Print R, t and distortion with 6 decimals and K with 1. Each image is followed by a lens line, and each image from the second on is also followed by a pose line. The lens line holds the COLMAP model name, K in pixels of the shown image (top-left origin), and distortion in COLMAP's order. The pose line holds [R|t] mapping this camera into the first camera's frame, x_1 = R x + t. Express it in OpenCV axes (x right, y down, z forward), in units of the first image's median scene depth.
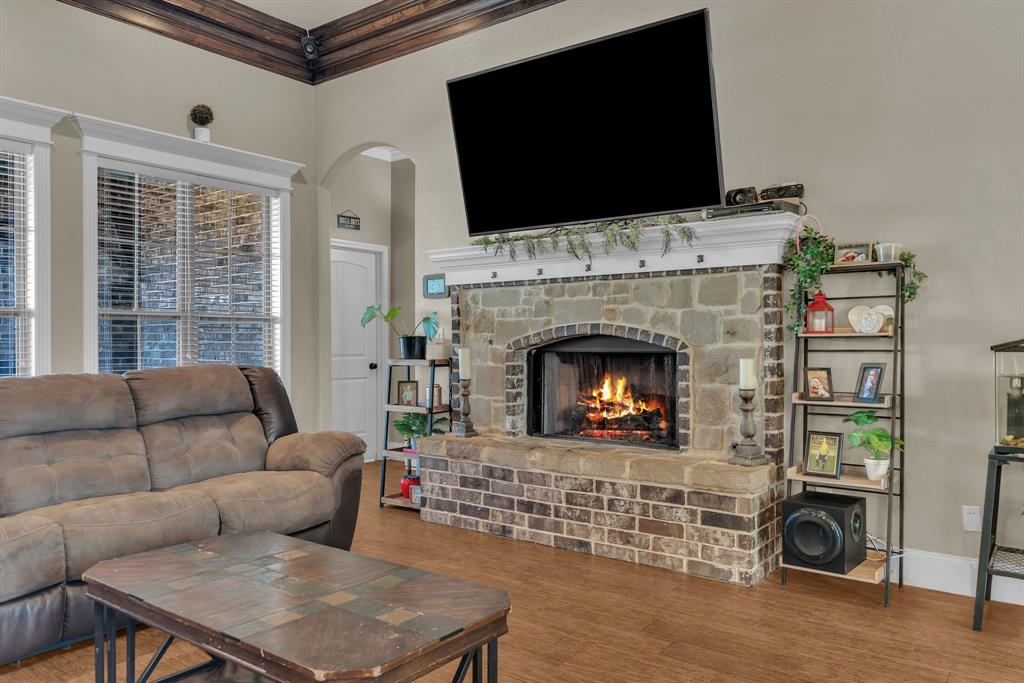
lens RADIAL K [[739.8, 0, 521.5], [0, 739.8, 340.9], [0, 0, 1]] dist [0.004451, 0.005711]
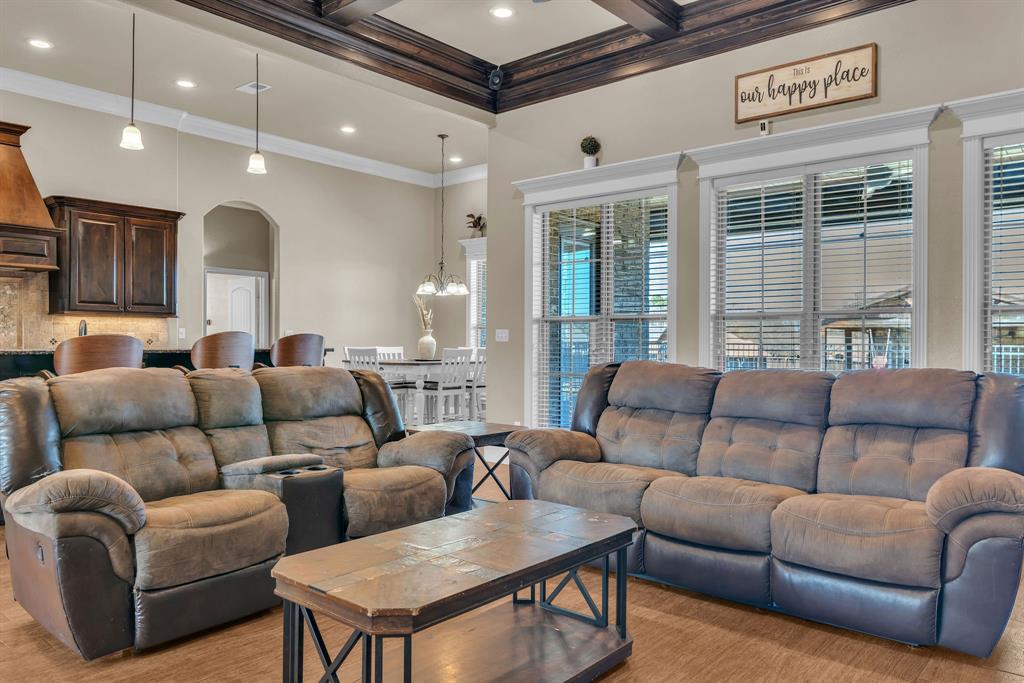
lens RADIAL K [[739.8, 0, 519.2], [0, 739.8, 343.3], [0, 0, 1]] dist [0.004451, 0.005711]
pose [[-0.069085, 0.004587, -0.997600, 0.434468], [-0.003125, 0.999984, 0.004815, 0.000737], [0.997606, 0.003450, -0.069069, 0.568616]]
